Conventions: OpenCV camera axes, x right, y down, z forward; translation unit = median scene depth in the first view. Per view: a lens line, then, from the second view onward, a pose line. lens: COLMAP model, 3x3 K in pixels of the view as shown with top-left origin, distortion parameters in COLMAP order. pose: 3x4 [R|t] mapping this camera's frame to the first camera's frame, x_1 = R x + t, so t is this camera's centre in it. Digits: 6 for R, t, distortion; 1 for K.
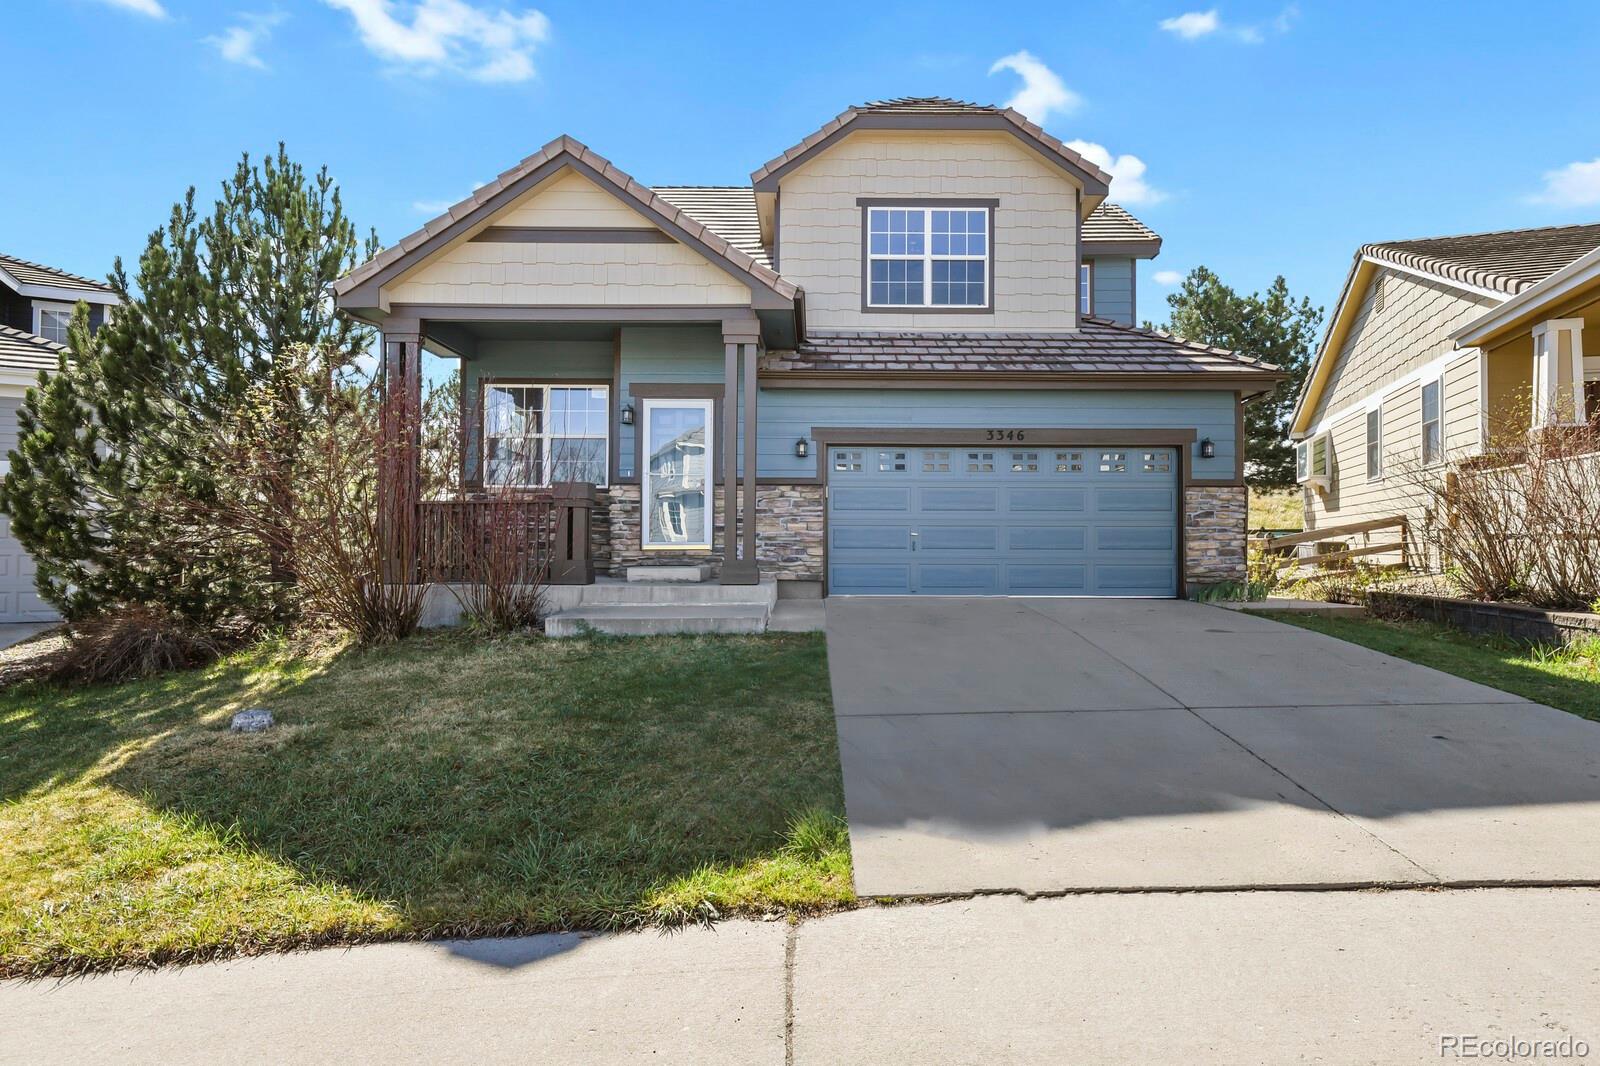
lens RADIAL K [[856.6, 0, 800.0], [0, 856.6, 533.0], [0, 0, 1]] dist [0.014906, -0.000024]
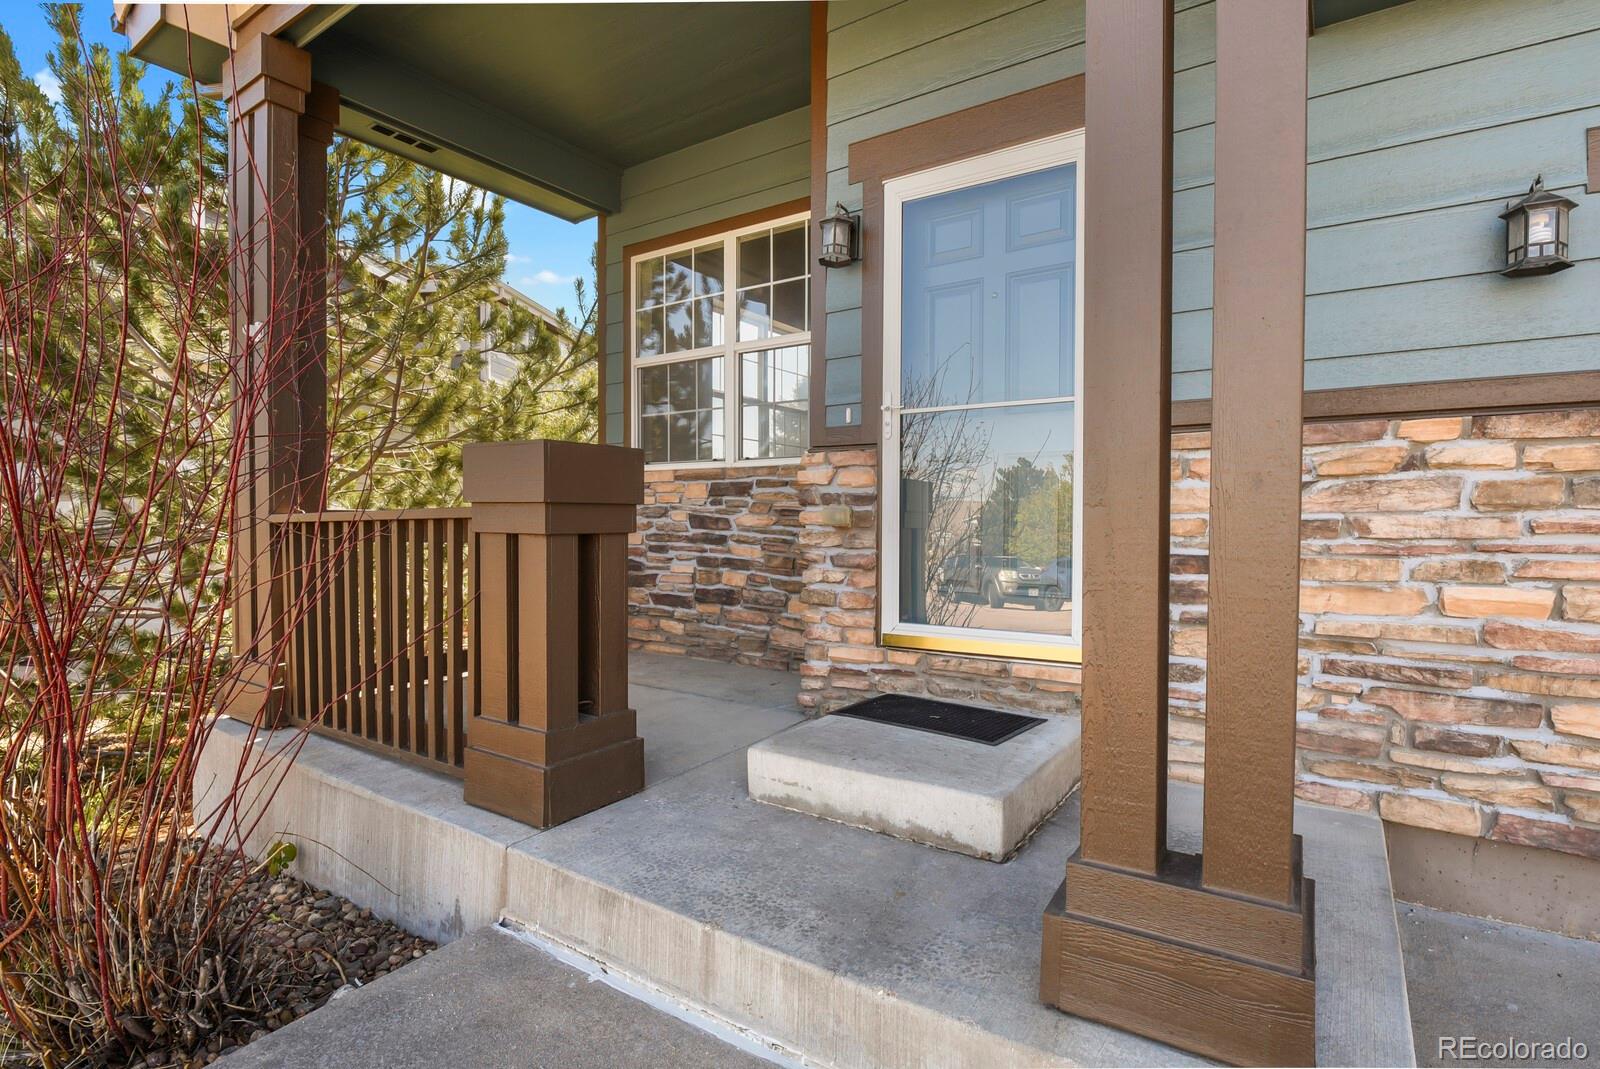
lens RADIAL K [[785.4, 0, 813.2], [0, 785.4, 538.2], [0, 0, 1]] dist [-0.018187, 0.000211]
pose [[0.835739, 0.010442, -0.549028, -0.041185], [0.011083, 0.999295, 0.035876, -0.032293], [0.549015, -0.036068, 0.835034, 0.734617]]
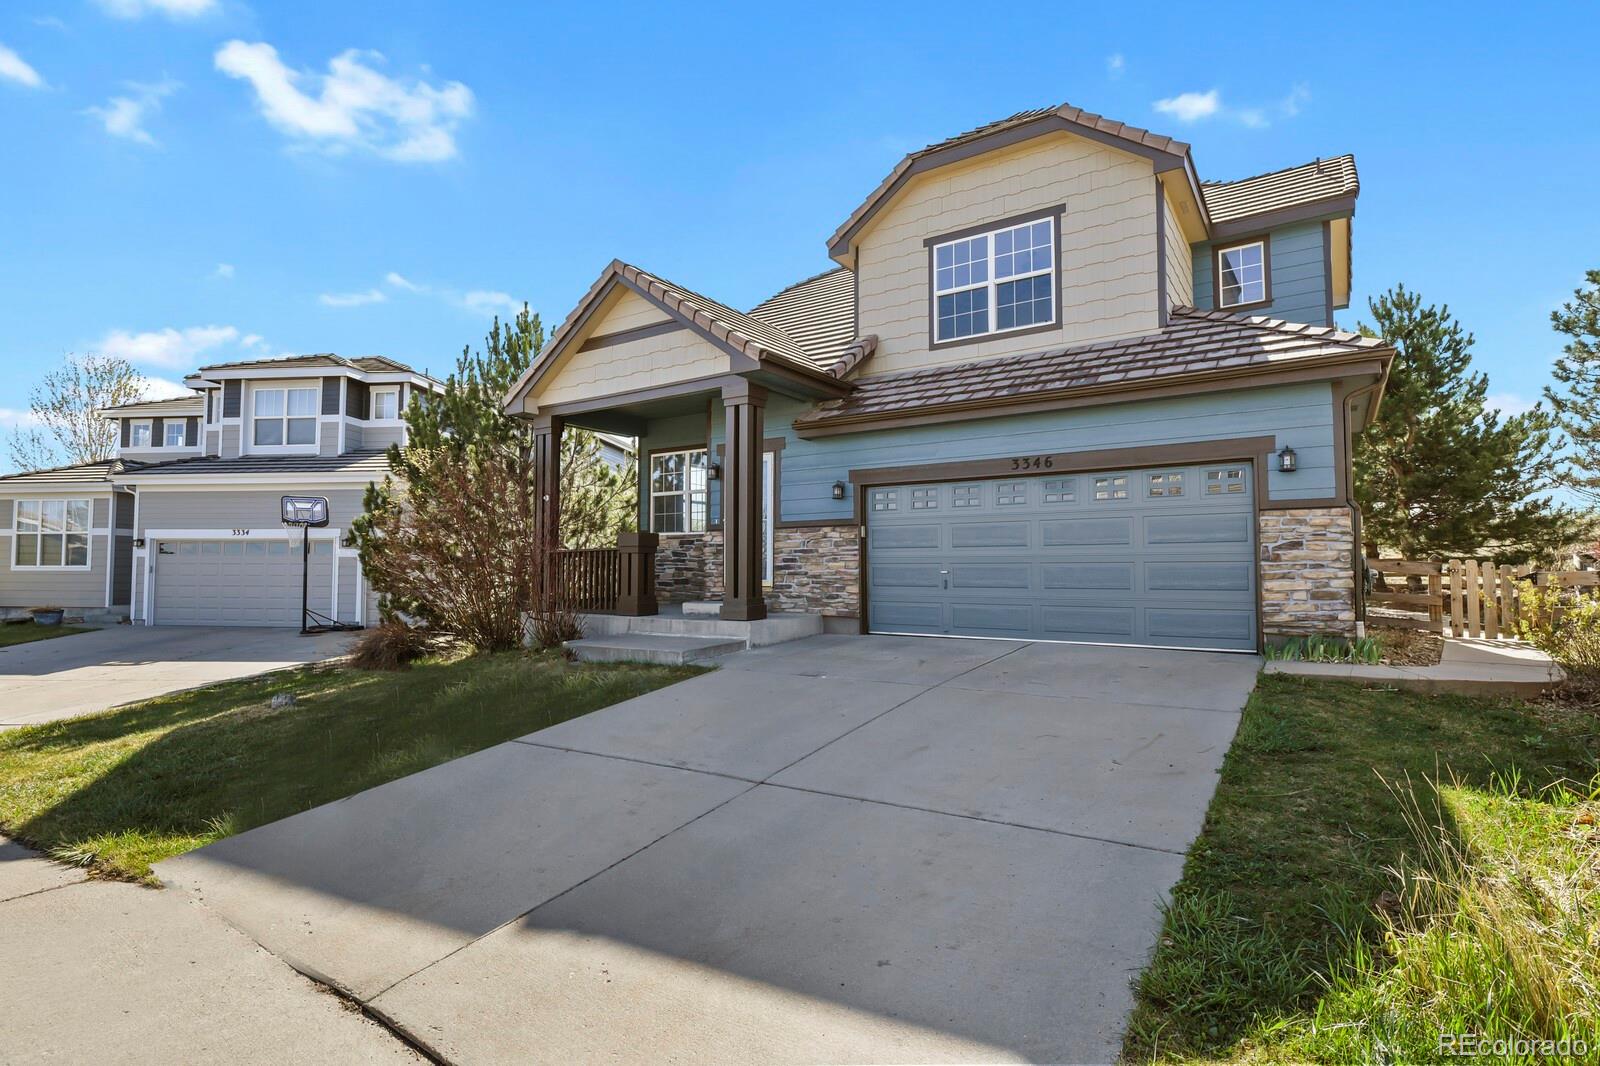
lens RADIAL K [[780.3, 0, 800.0], [0, 780.3, 533.0], [0, 0, 1]] dist [0.015178, -0.021779]
pose [[0.830808, -0.031025, -0.555693, 0.491982], [0.013298, 0.999267, -0.035907, -0.013287], [0.556400, 0.022442, 0.830612, 0.174458]]
